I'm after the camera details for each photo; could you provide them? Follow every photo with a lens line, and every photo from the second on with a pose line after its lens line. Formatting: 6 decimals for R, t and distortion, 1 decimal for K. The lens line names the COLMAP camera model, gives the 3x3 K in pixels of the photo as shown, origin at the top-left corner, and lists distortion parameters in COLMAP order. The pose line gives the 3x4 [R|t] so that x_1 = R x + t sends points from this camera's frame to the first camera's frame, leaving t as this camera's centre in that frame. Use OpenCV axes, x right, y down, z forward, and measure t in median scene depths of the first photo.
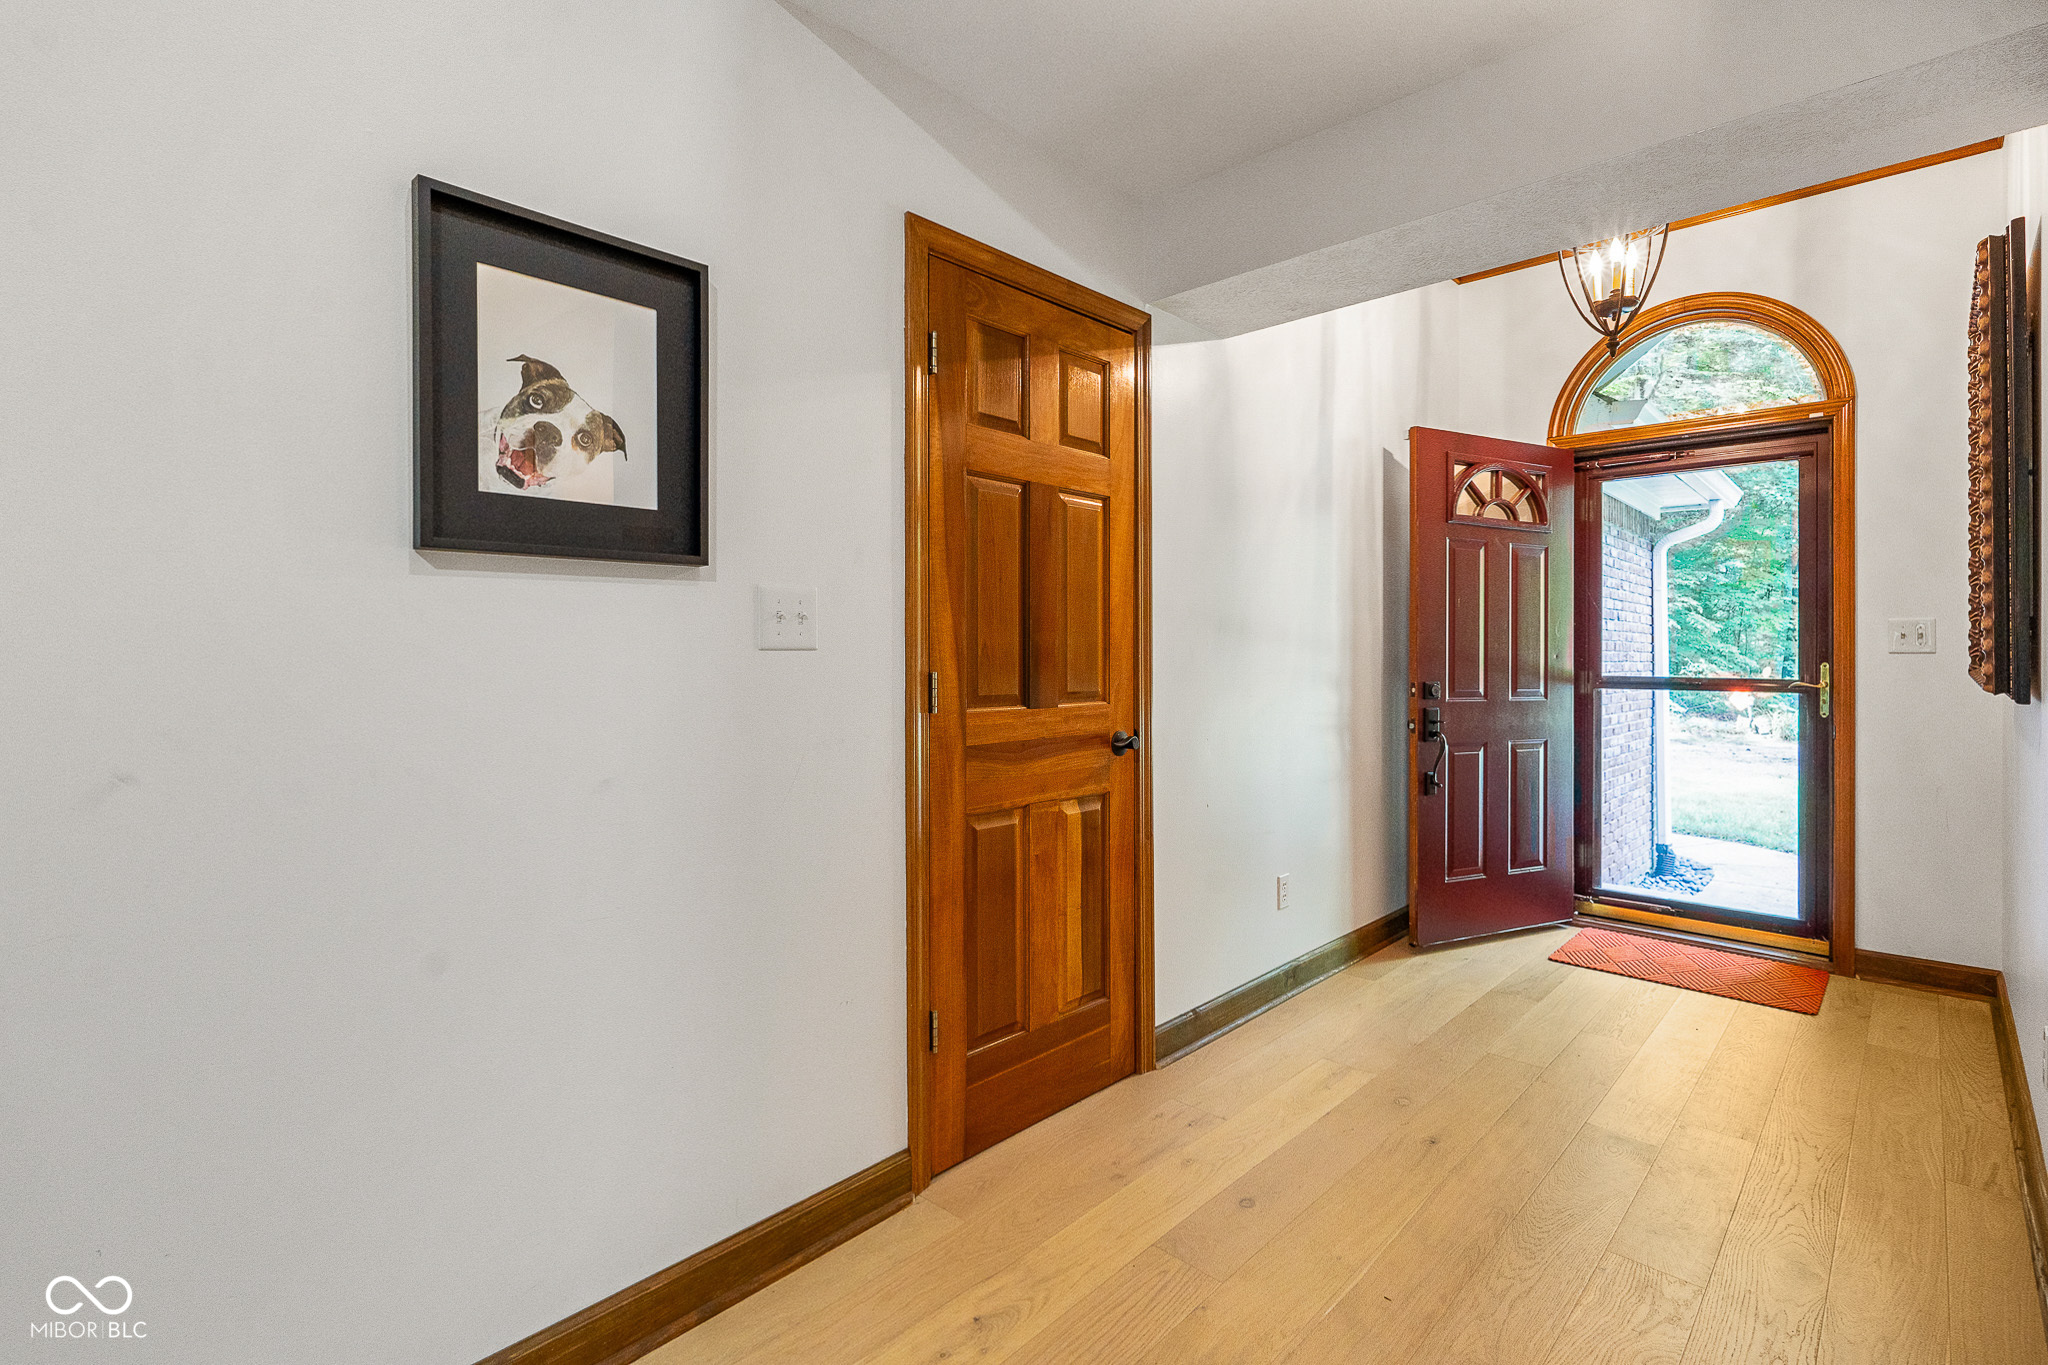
lens RADIAL K [[922.5, 0, 1090.1], [0, 922.5, 655.3], [0, 0, 1]] dist [-0.002550, -0.000615]
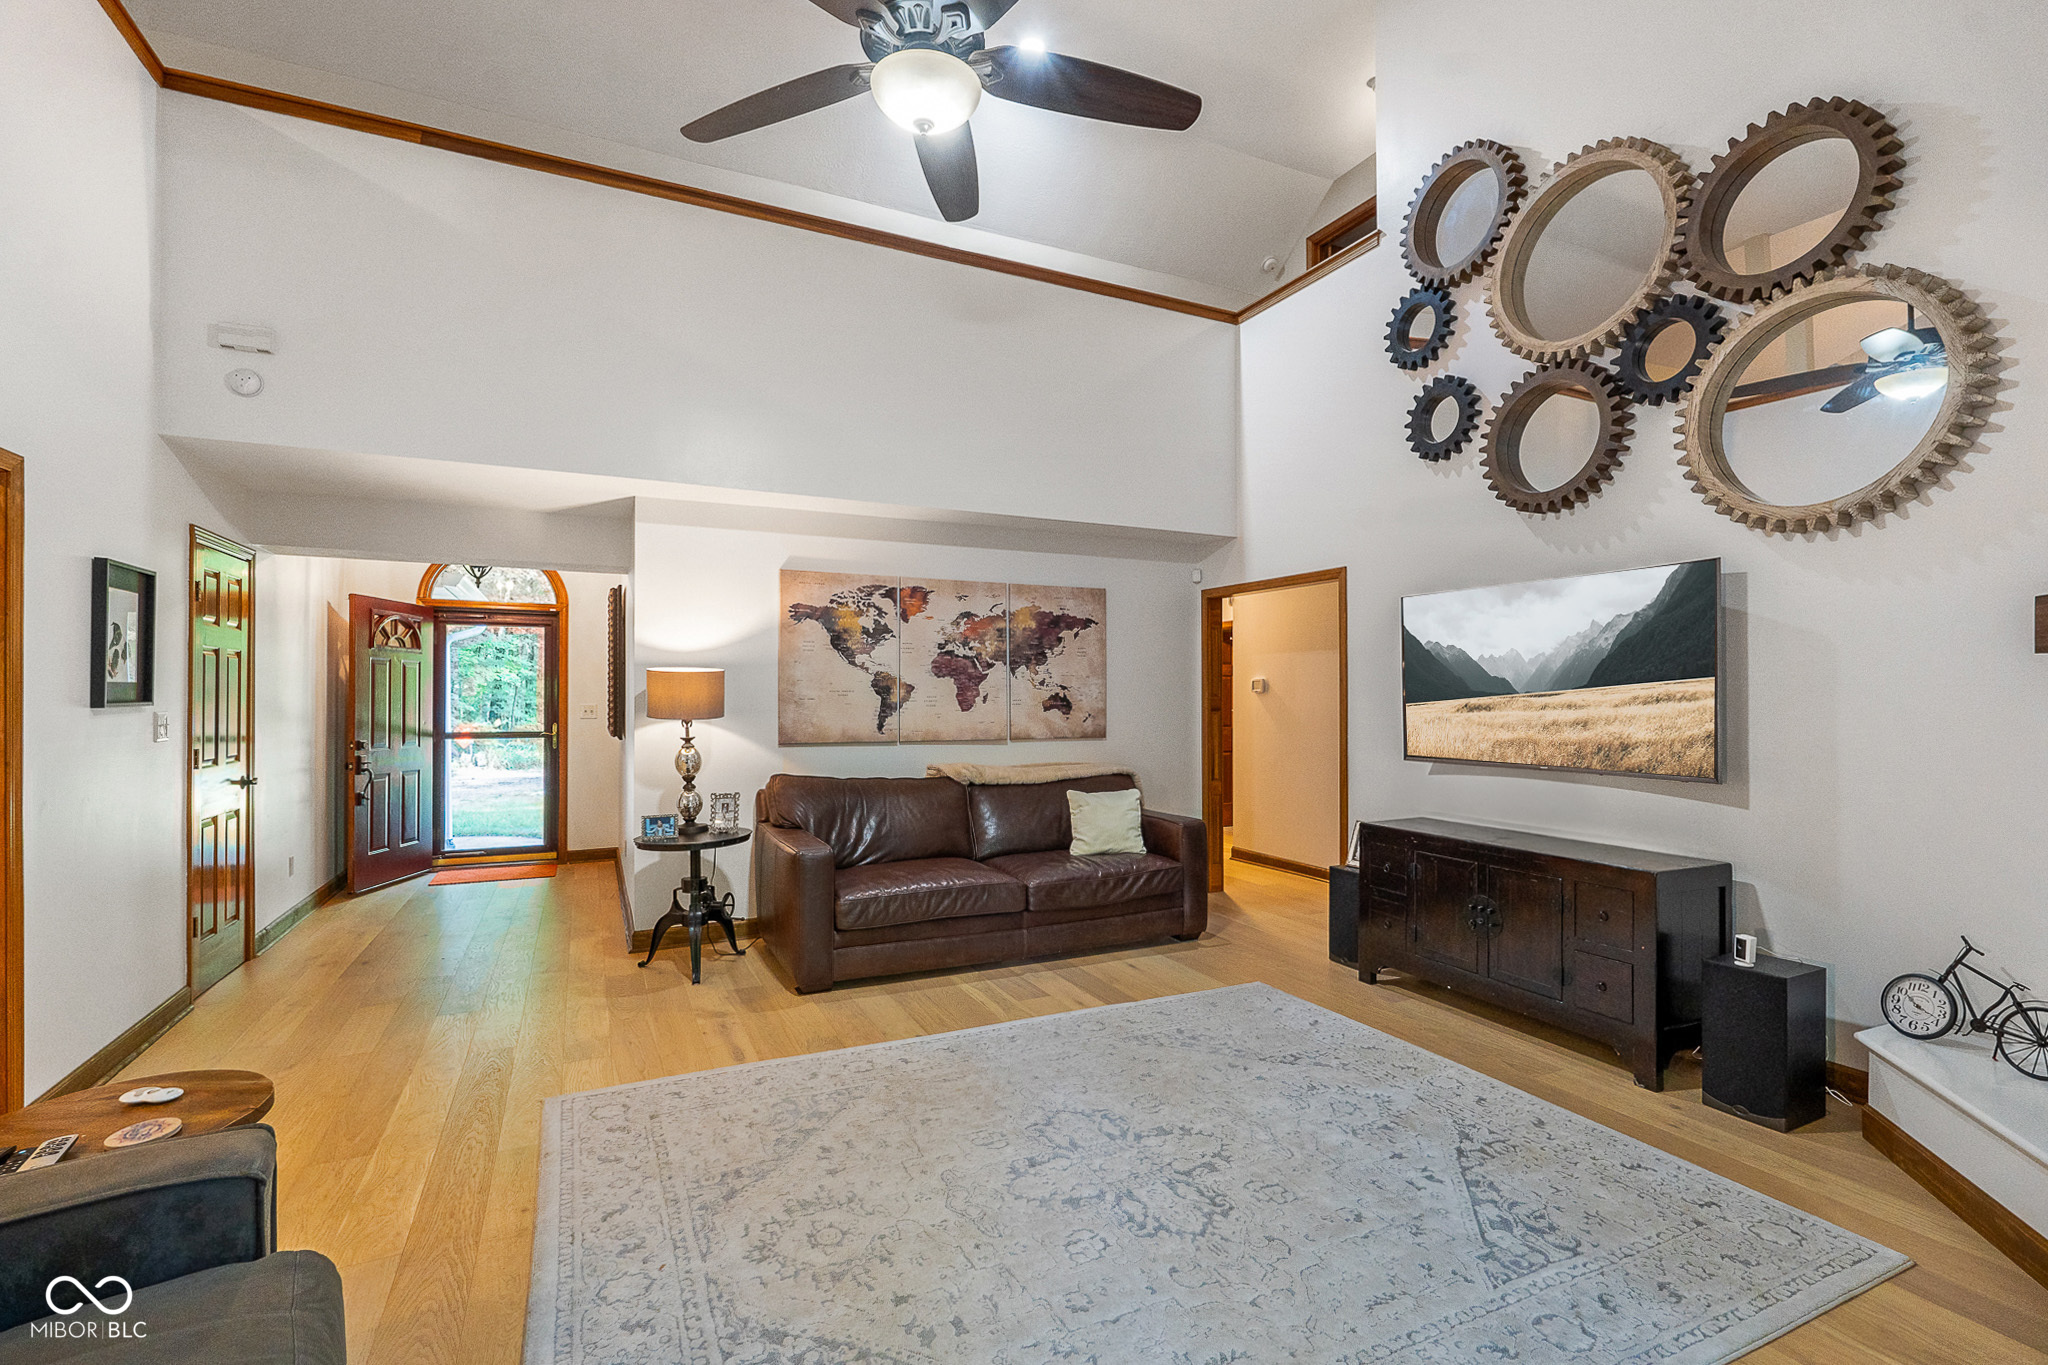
lens RADIAL K [[922.5, 0, 1027.4], [0, 922.5, 687.8], [0, 0, 1]] dist [-0.002550, -0.000615]
pose [[0.377460, 0.005796, 0.926008, -0.972061], [0.001673, 0.999975, -0.006941, -0.071107], [-0.926025, 0.004170, 0.377440, -1.042720]]
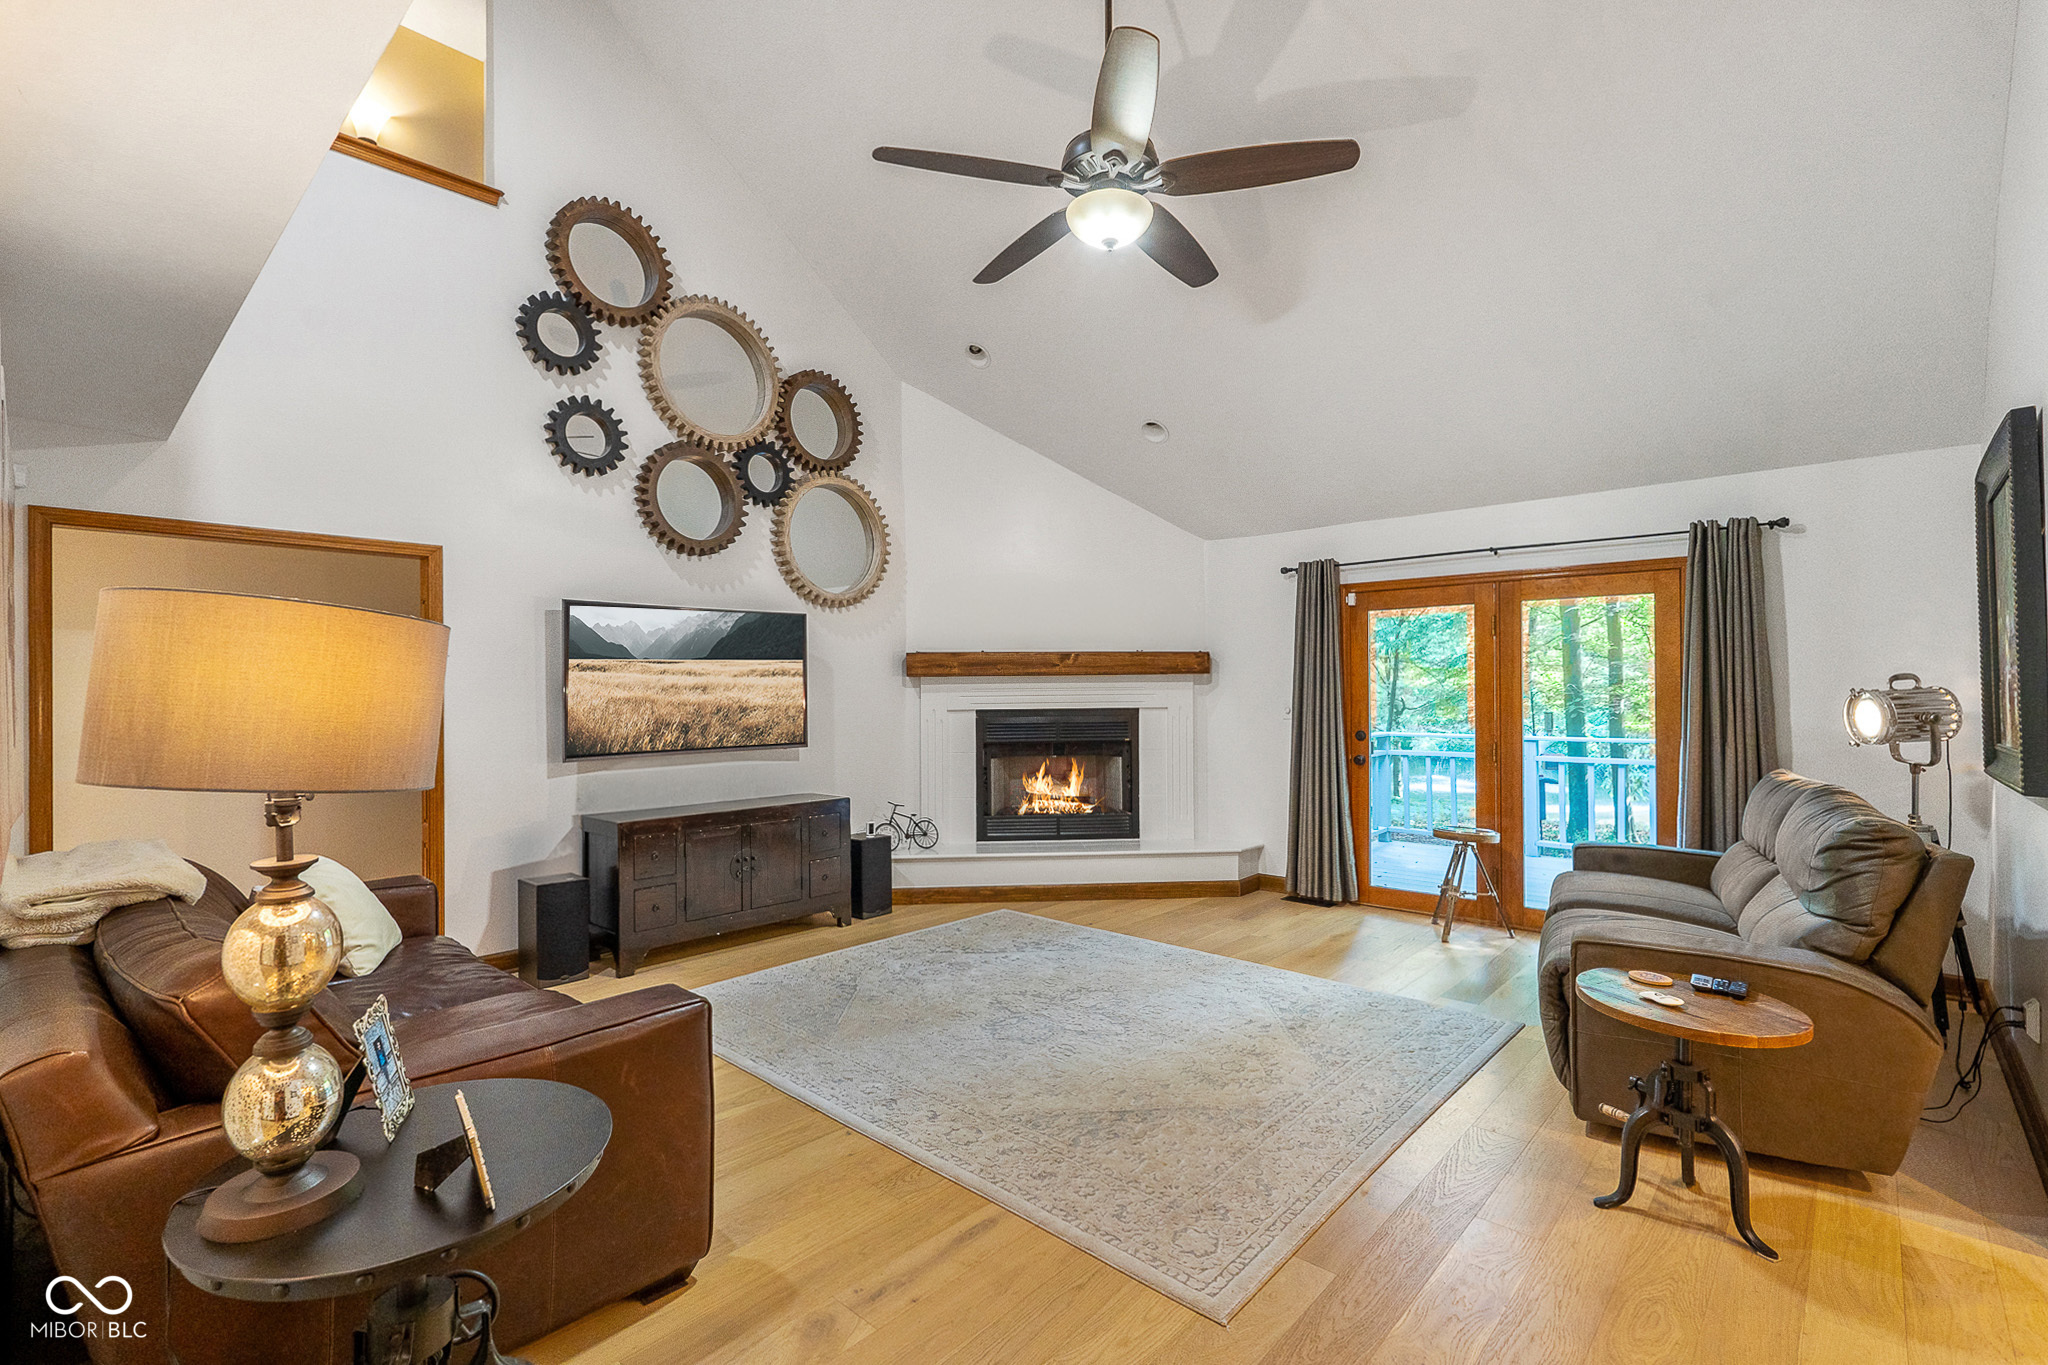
lens RADIAL K [[922.5, 0, 1043.0], [0, 922.5, 683.0], [0, 0, 1]] dist [-0.002550, -0.000615]
pose [[-0.999955, 0.005516, -0.007722, -0.017150], [0.005561, 0.999967, -0.005858, -0.079791], [0.007689, -0.005901, -0.999953, 0.641758]]
